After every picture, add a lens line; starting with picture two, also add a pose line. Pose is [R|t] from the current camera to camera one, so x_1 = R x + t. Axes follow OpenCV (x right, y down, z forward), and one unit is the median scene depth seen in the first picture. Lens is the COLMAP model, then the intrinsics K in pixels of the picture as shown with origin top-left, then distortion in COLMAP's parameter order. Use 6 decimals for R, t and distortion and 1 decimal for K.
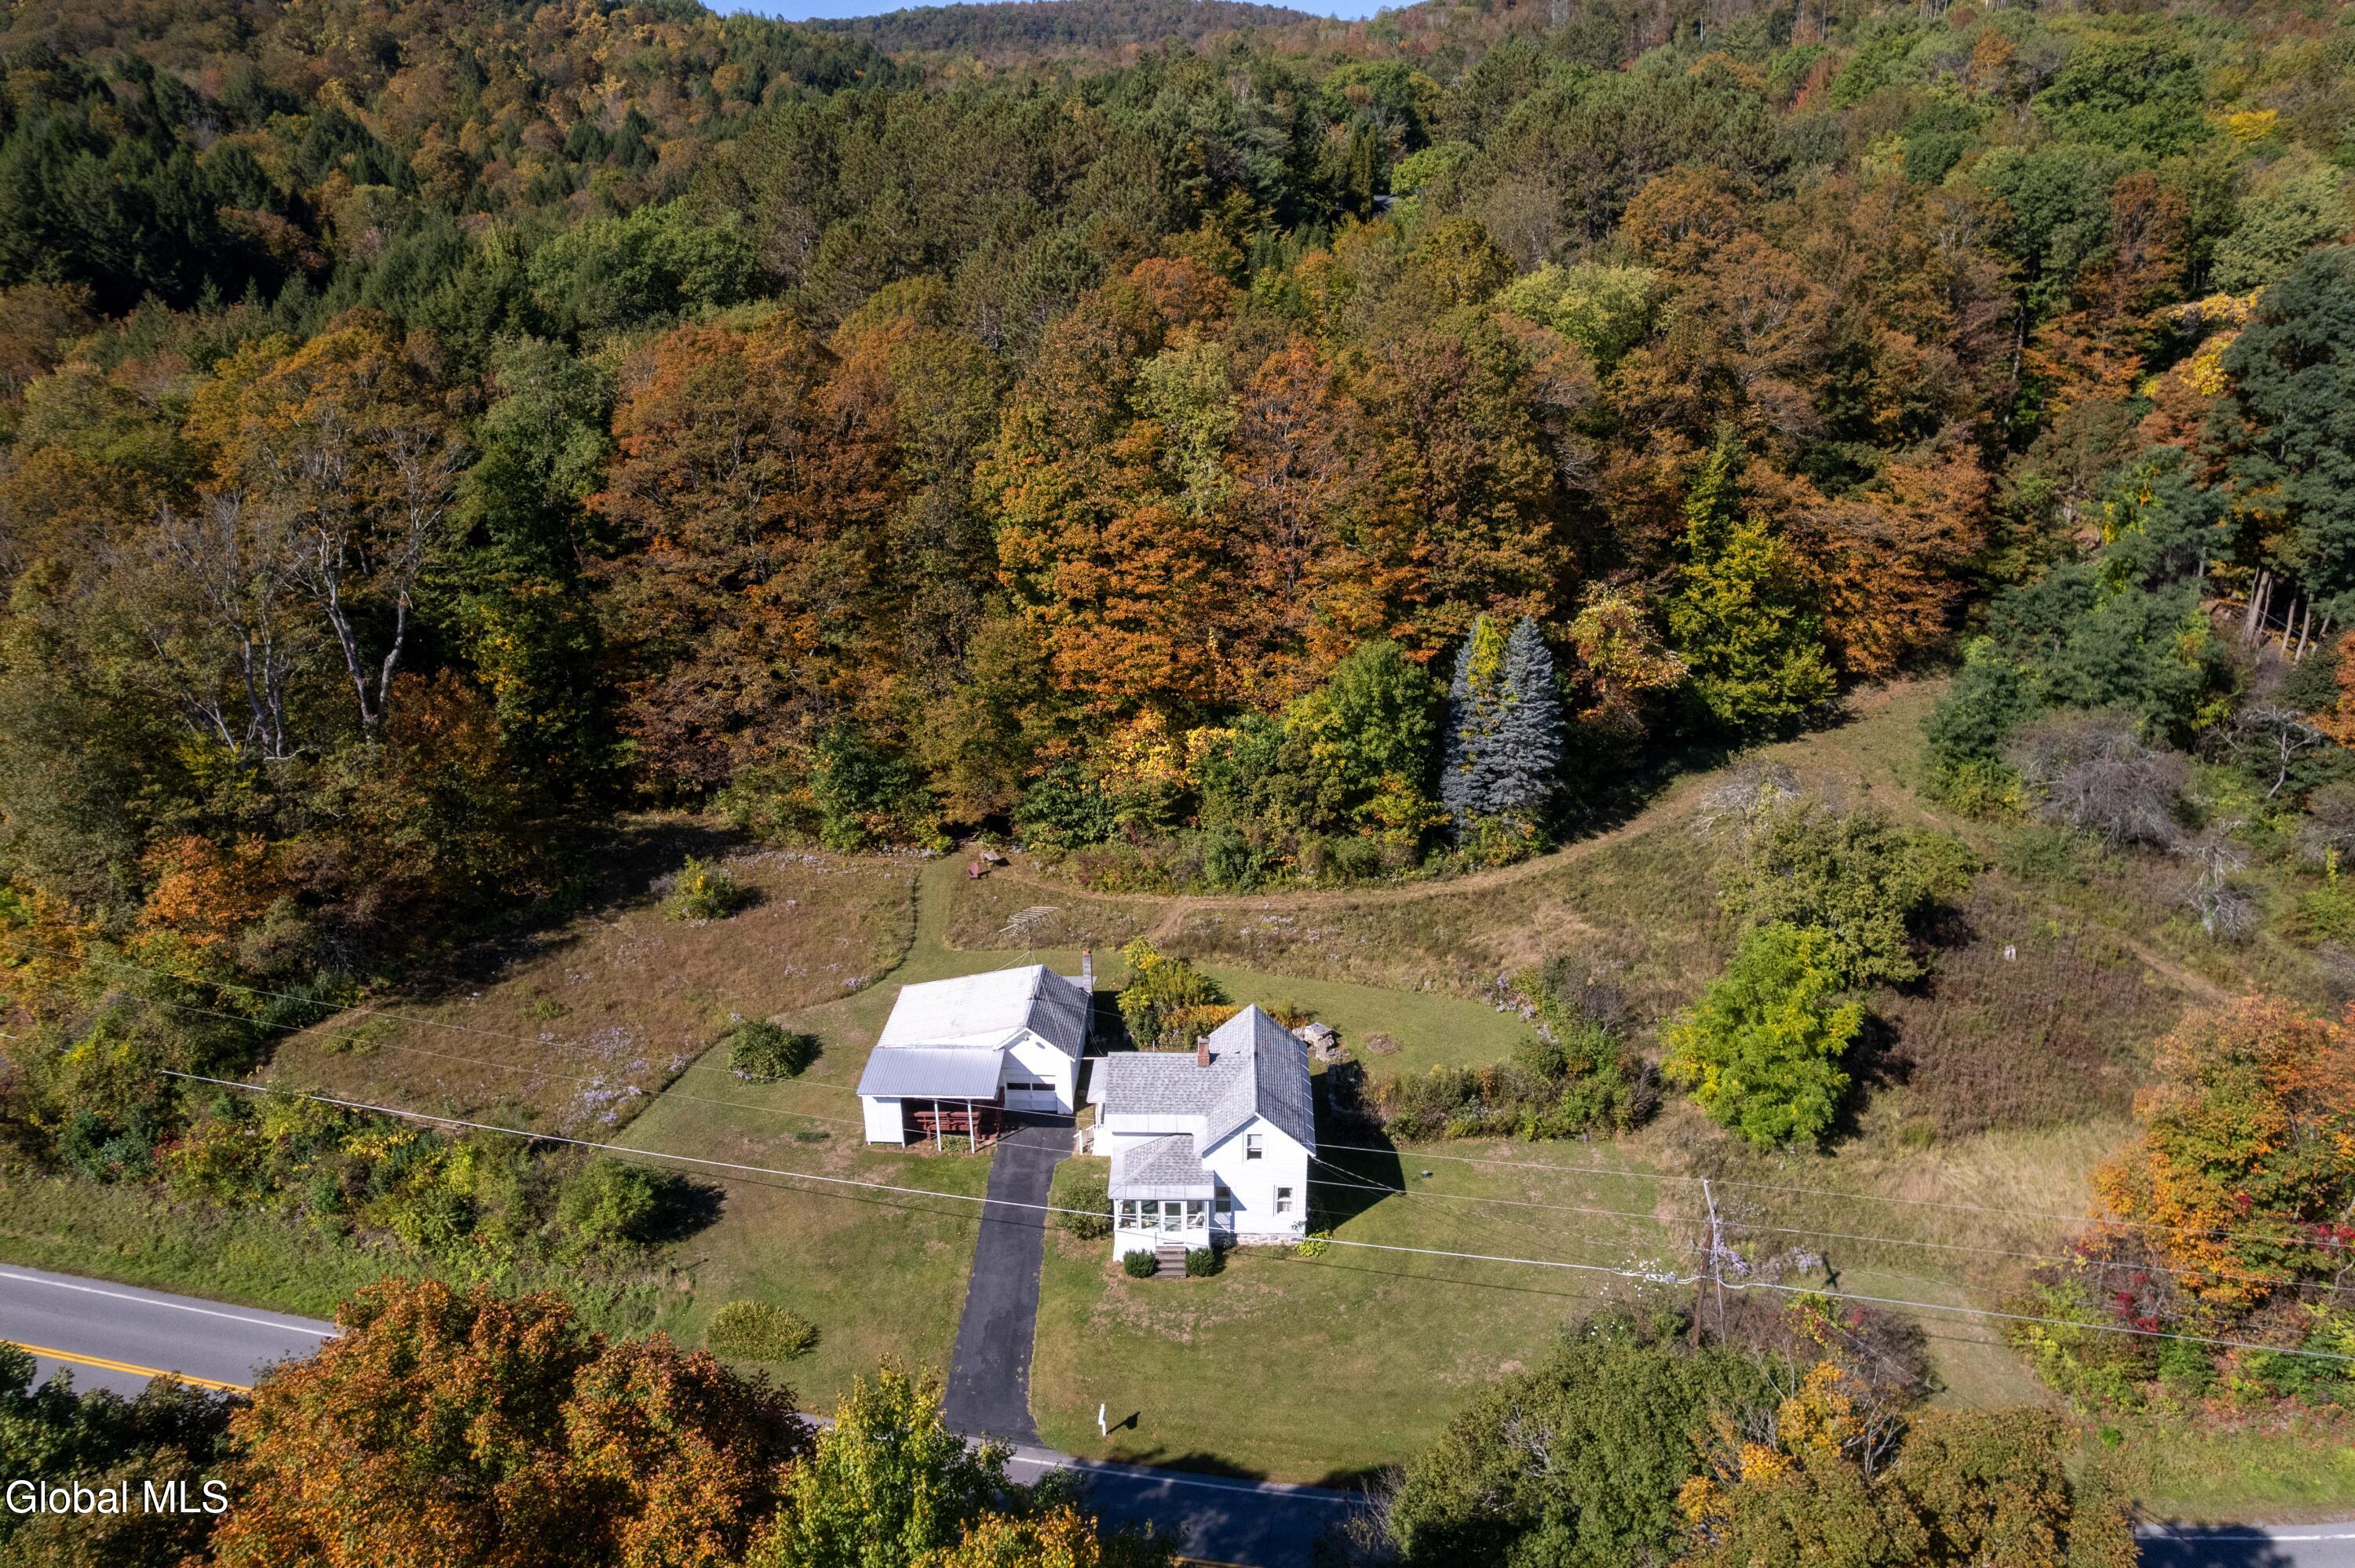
lens RADIAL K [[1527.2, 0, 1188.9], [0, 1527.2, 793.6], [0, 0, 1]] dist [-0.071944, 0.071202]
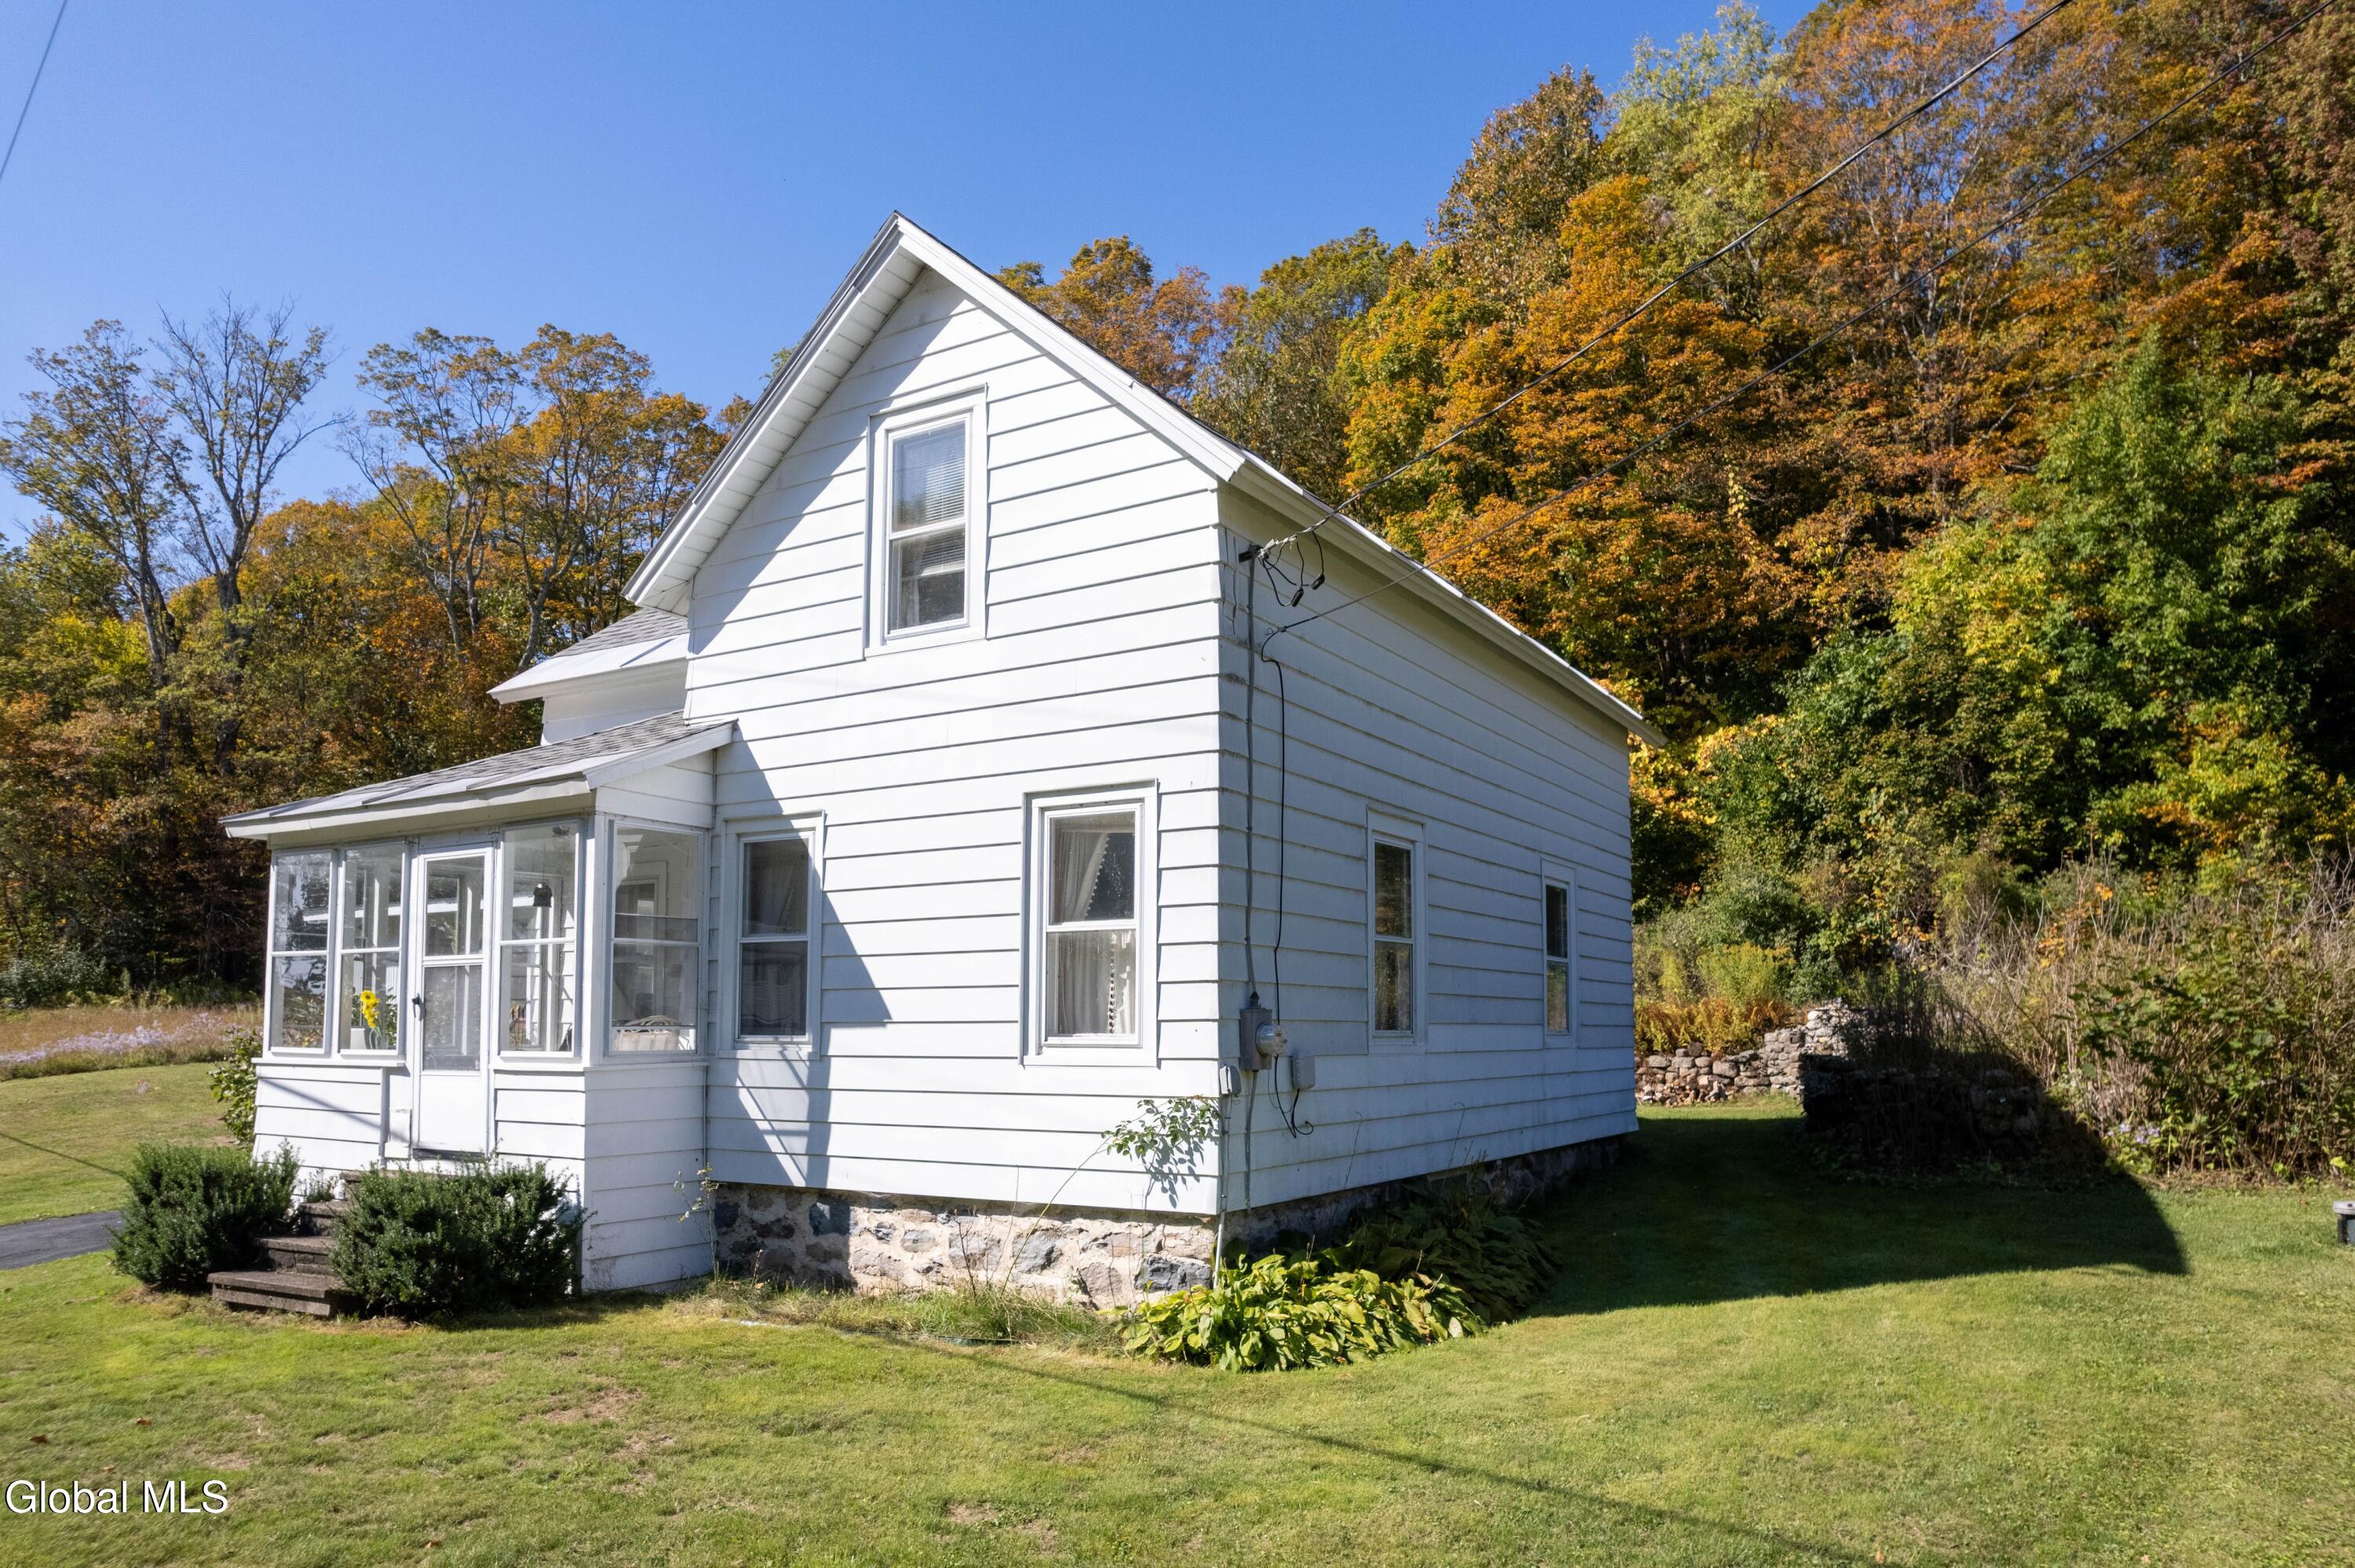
lens RADIAL K [[1559.4, 0, 1206.6], [0, 1559.4, 925.7], [0, 0, 1]] dist [-0.072592, 0.058599]
pose [[0.875725, -0.025041, -0.482160, 0.136520], [-0.174761, 0.914496, -0.364905, 0.306624], [0.450071, 0.403819, 0.796471, 0.857477]]
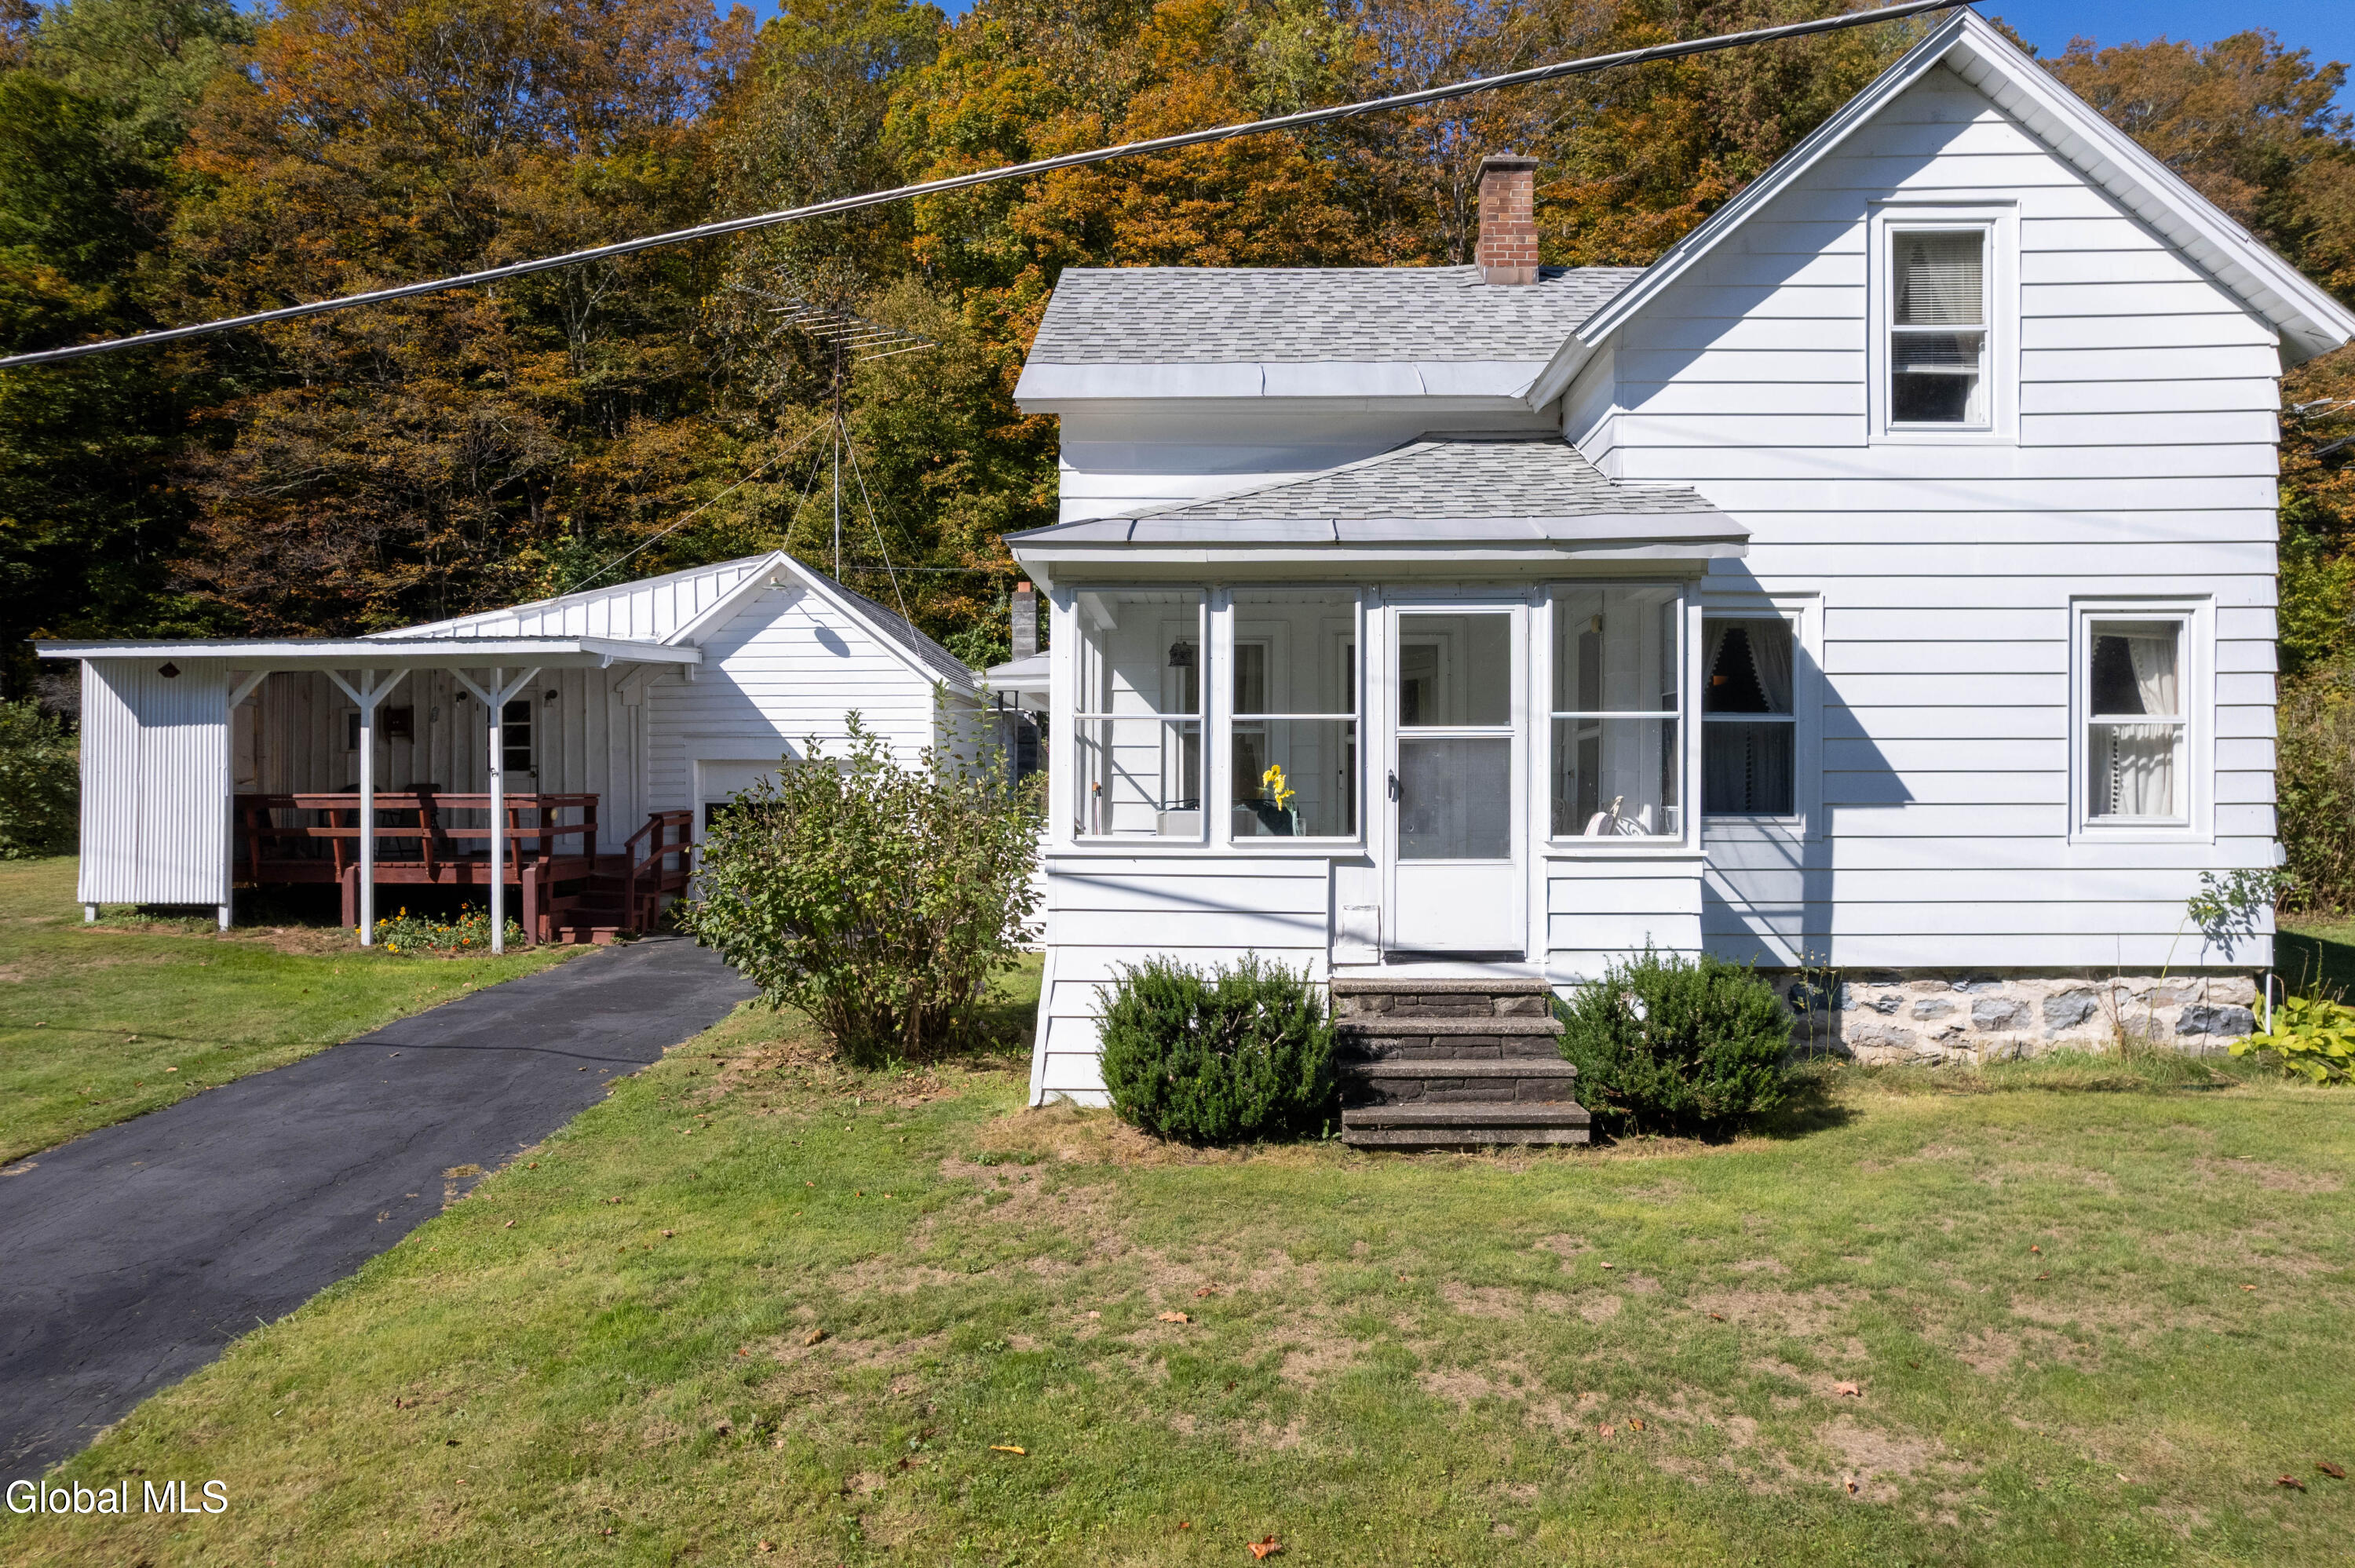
lens RADIAL K [[1527.2, 0, 1188.9], [0, 1527.2, 793.6], [0, 0, 1]] dist [-0.071944, 0.071202]
pose [[0.999937, 0.009016, -0.006656, -0.032980], [-0.010803, 0.933457, -0.358527, 0.319828], [0.002980, 0.358576, 0.933496, 0.825130]]
